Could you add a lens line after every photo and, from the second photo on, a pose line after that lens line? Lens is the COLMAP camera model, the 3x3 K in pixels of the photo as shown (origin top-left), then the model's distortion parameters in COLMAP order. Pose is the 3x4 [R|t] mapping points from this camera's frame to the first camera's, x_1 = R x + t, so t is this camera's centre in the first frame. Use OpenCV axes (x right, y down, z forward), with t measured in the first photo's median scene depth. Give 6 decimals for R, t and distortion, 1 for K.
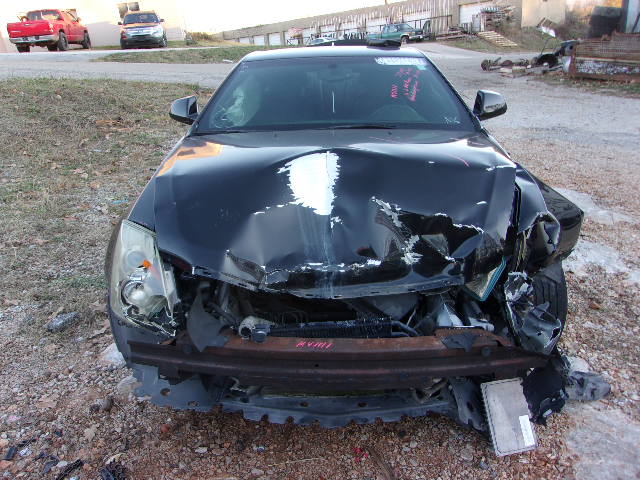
lens RADIAL K [[509.2, 0, 308.1], [0, 509.2, 243.3], [0, 0, 1]] dist [0.002079, 0.019311]
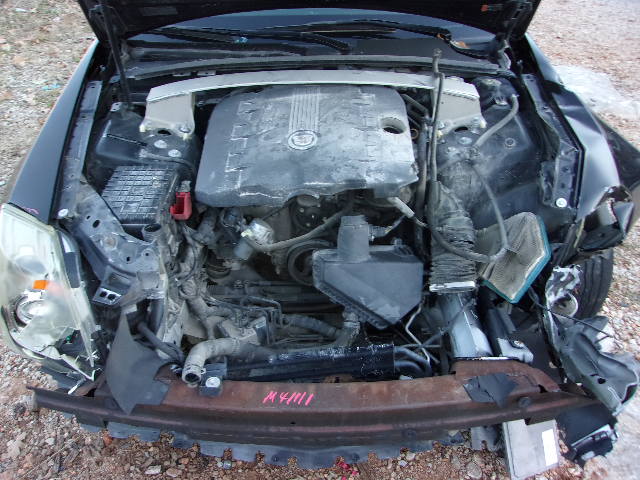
lens RADIAL K [[509.2, 0, 308.1], [0, 509.2, 243.3], [0, 0, 1]] dist [0.002079, 0.019311]
pose [[0.998817, -0.020338, 0.044161, 0.010413], [0.007148, 0.959864, 0.280374, -0.182967], [-0.048091, -0.279727, 0.958874, 0.323983]]
